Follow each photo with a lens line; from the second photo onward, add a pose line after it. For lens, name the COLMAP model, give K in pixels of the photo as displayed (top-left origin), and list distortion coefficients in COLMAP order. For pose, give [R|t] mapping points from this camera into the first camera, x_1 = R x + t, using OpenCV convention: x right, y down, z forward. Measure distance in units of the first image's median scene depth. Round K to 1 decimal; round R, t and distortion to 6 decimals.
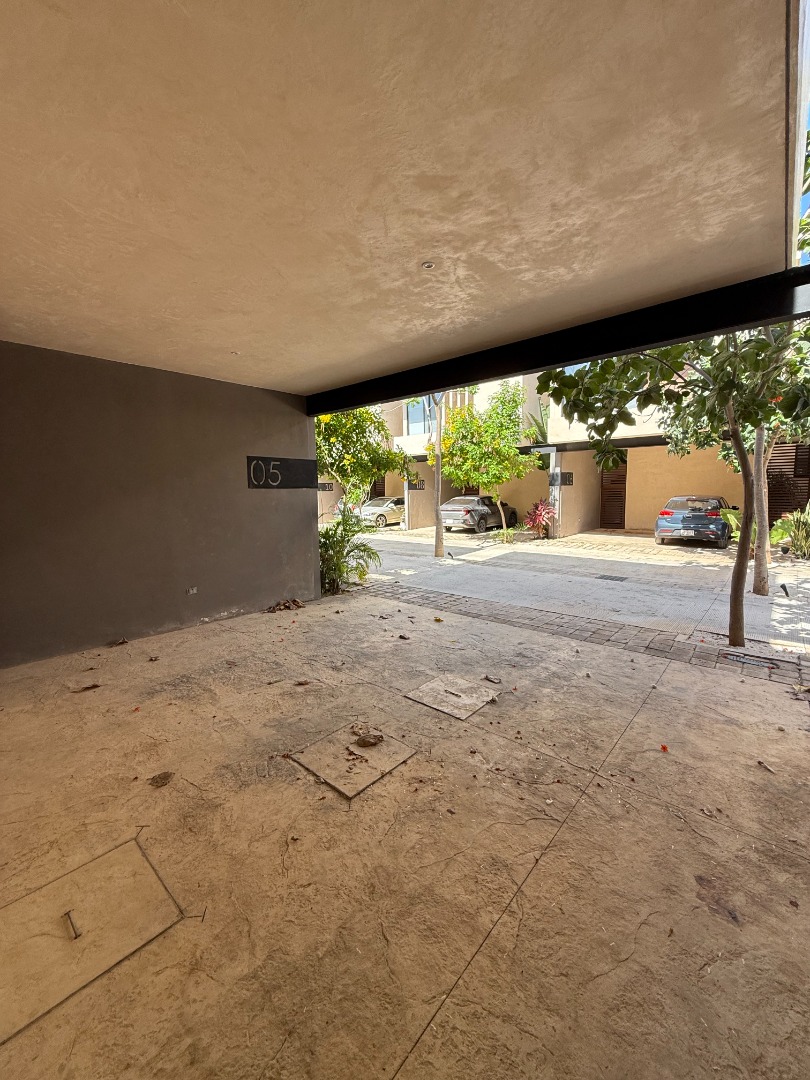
lens RADIAL K [[429.7, 0, 403.4], [0, 429.7, 533.1], [0, 0, 1]] dist [-0.000884, 0.000533]
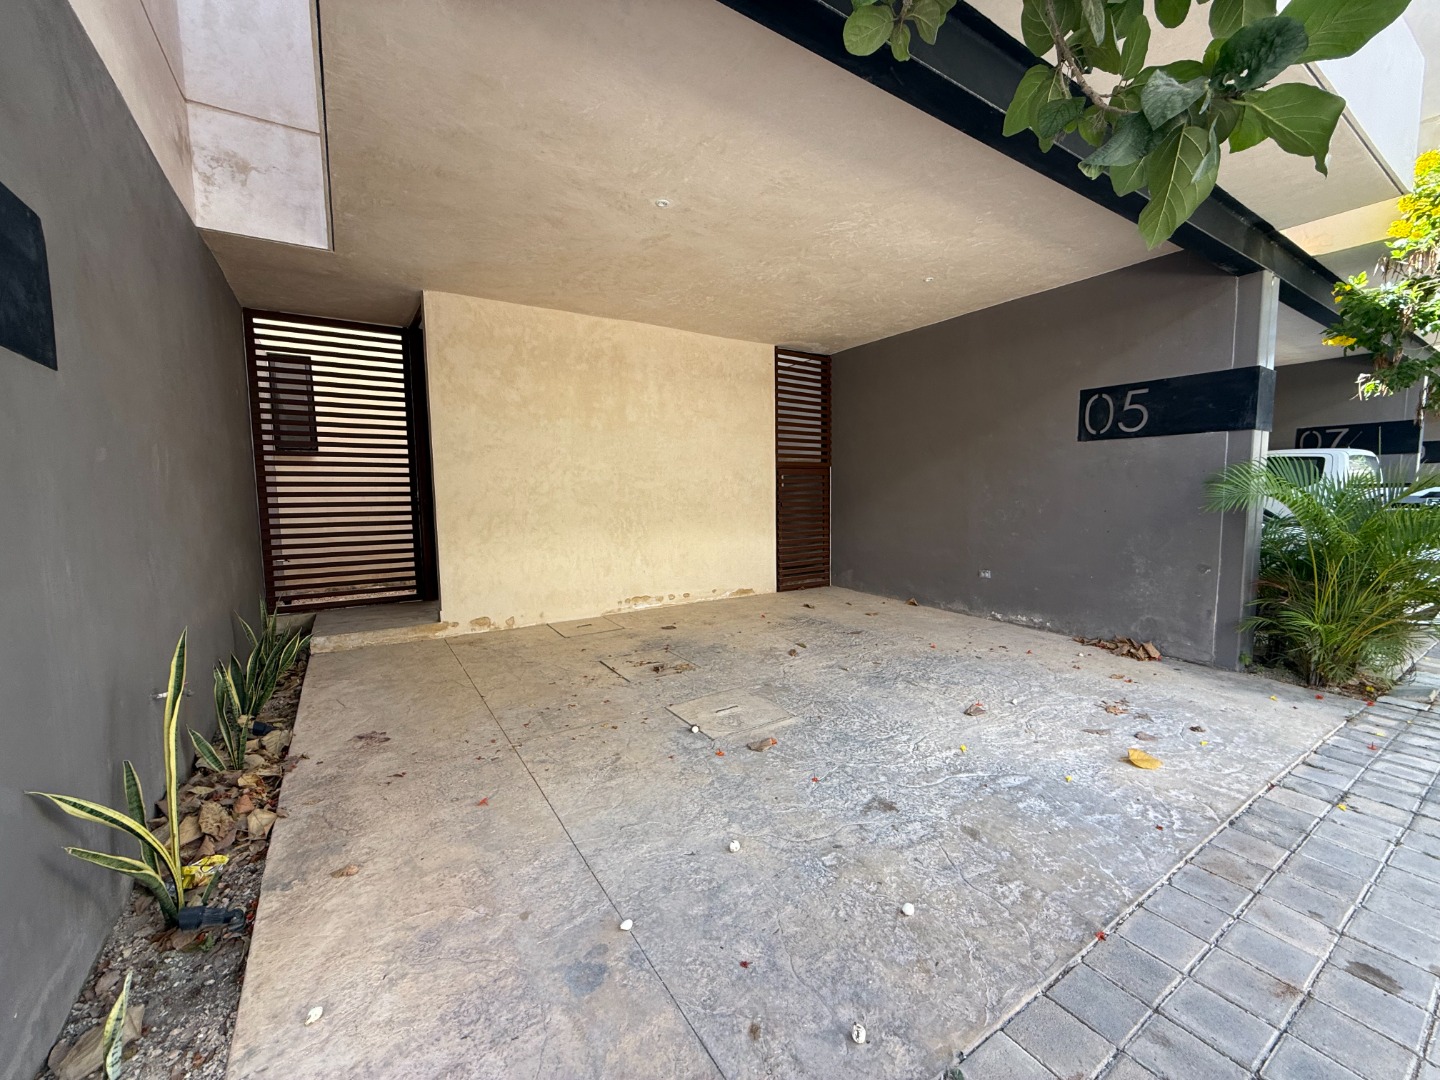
lens RADIAL K [[572.9, 0, 718.0], [0, 572.9, 539.5], [0, 0, 1]] dist [-0.000884, 0.000533]
pose [[-0.273059, 0.100019, -0.956784, 1.008227], [-0.077357, 0.989077, 0.125472, -0.040405], [0.958882, 0.108275, -0.262339, 1.176718]]
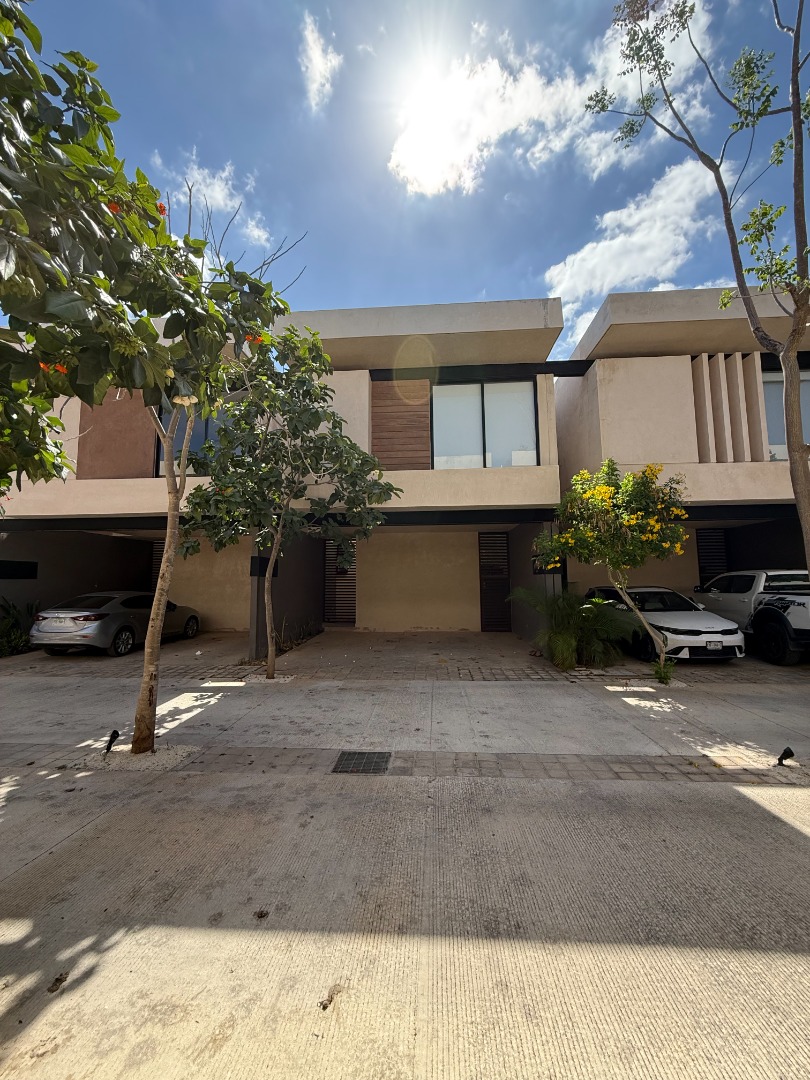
lens RADIAL K [[429.7, 0, 403.8], [0, 429.7, 538.1], [0, 0, 1]] dist [-0.000884, 0.000533]
pose [[-0.796470, -0.038609, -0.603444, 1.644741], [-0.039905, 0.999140, -0.011256, -0.291354], [0.603359, 0.015116, -0.797326, 2.987925]]
